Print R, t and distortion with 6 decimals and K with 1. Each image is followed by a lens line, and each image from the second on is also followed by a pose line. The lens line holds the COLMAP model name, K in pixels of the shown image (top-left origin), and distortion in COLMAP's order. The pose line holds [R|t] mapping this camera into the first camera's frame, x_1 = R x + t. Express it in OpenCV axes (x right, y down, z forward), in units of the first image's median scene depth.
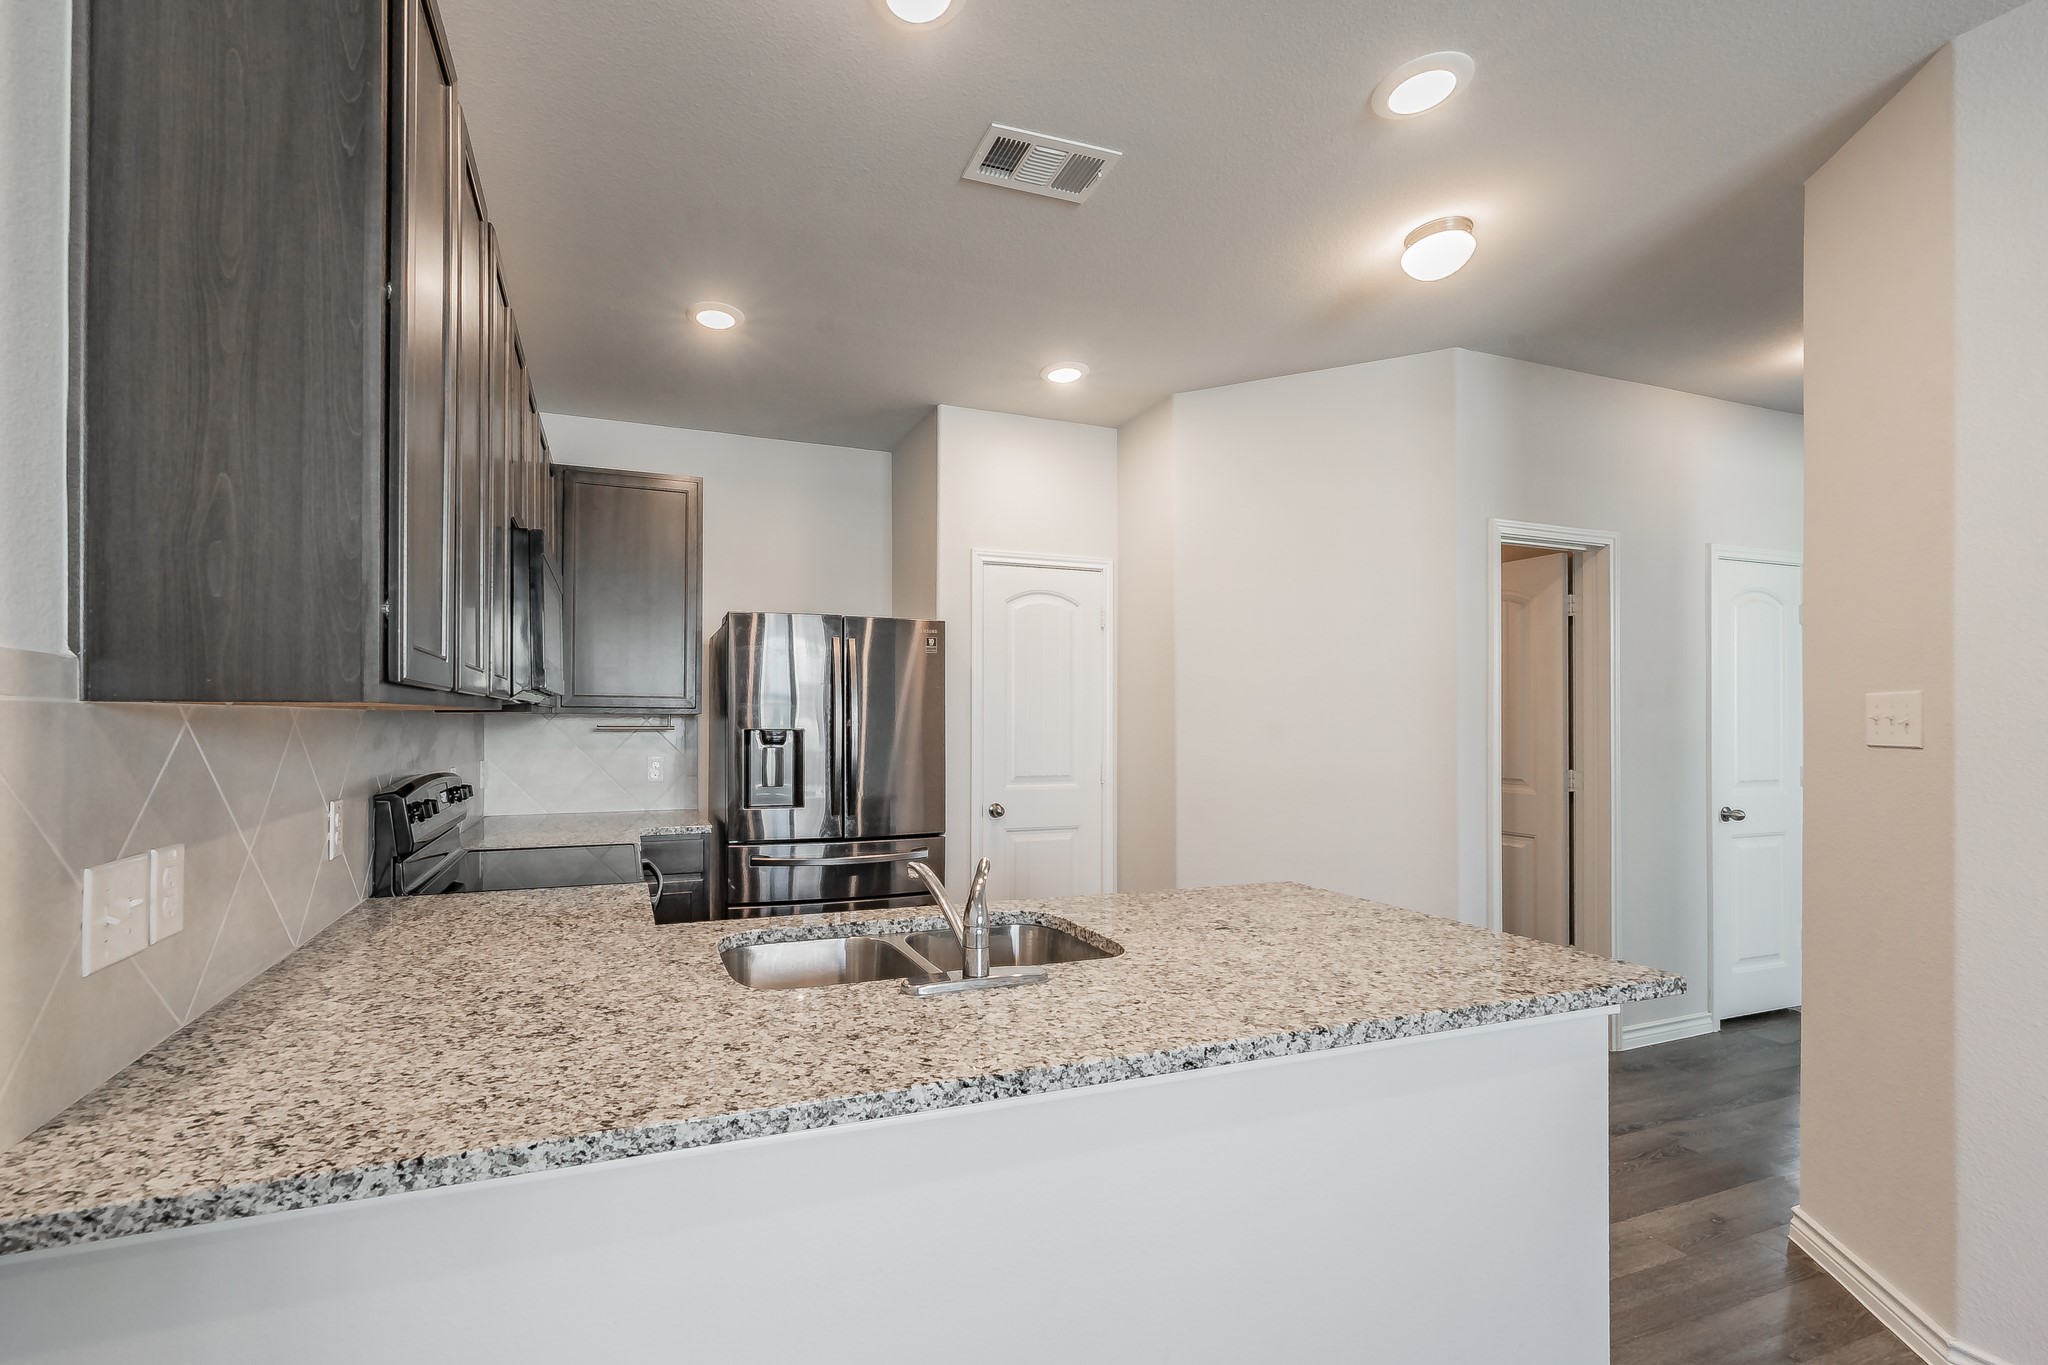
lens RADIAL K [[839.7, 0, 942.6], [0, 839.7, 713.3], [0, 0, 1]] dist [-0.005037, -0.000293]
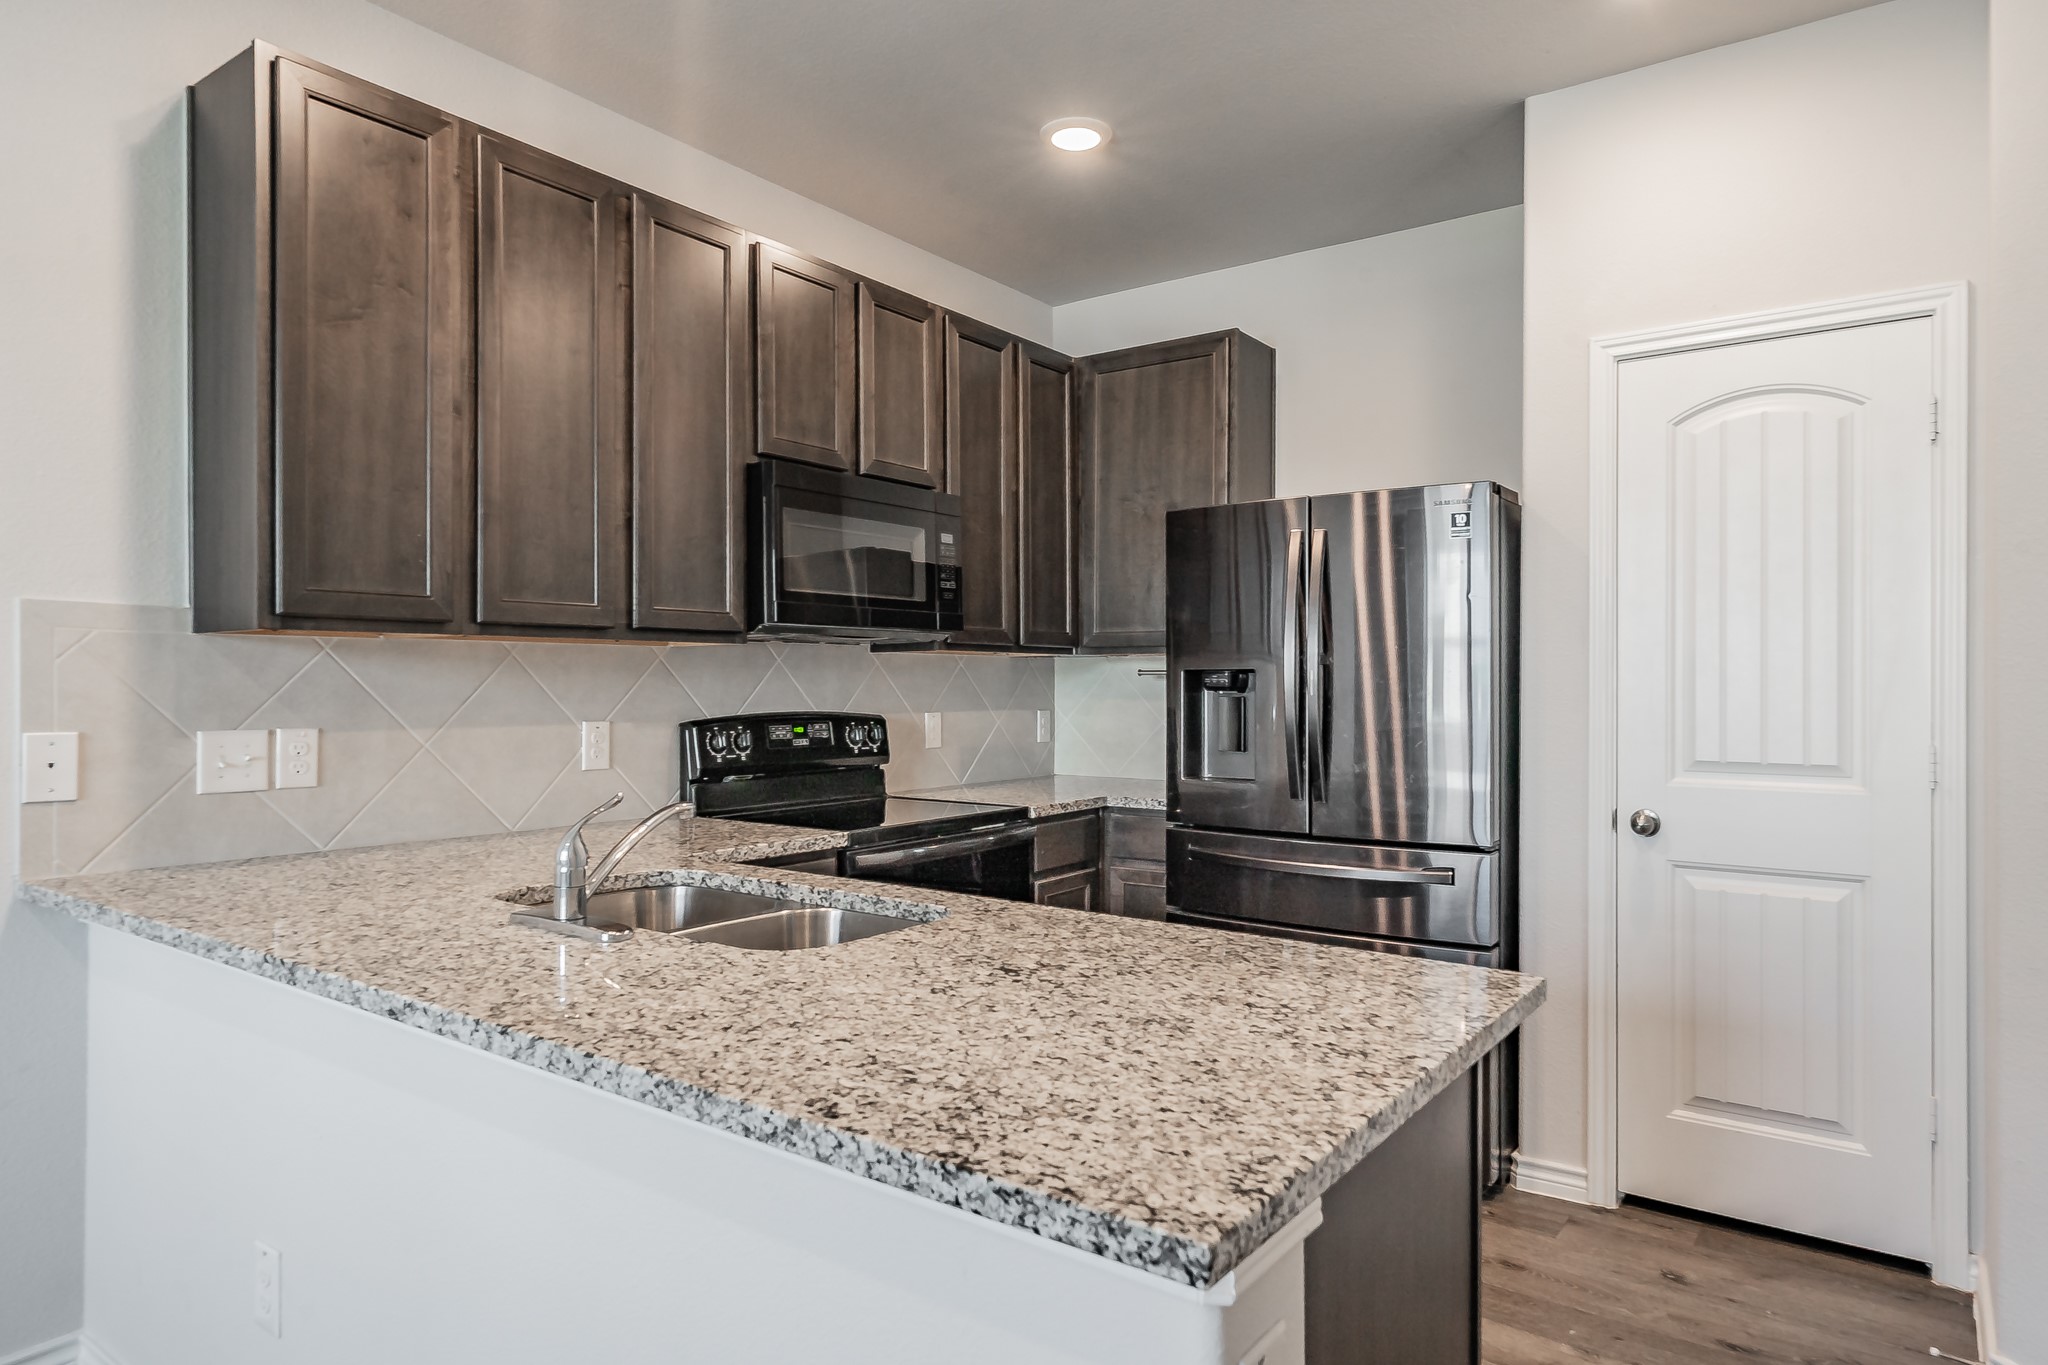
lens RADIAL K [[1258.0, 0, 1036.2], [0, 1258.0, 682.5], [0, 0, 1]] dist [0.004425, -0.000717]
pose [[0.560617, -0.001477, -0.828074, 1.357986], [0.007110, 0.999970, 0.003031, 0.060007], [0.828045, -0.007587, 0.560611, 0.639014]]
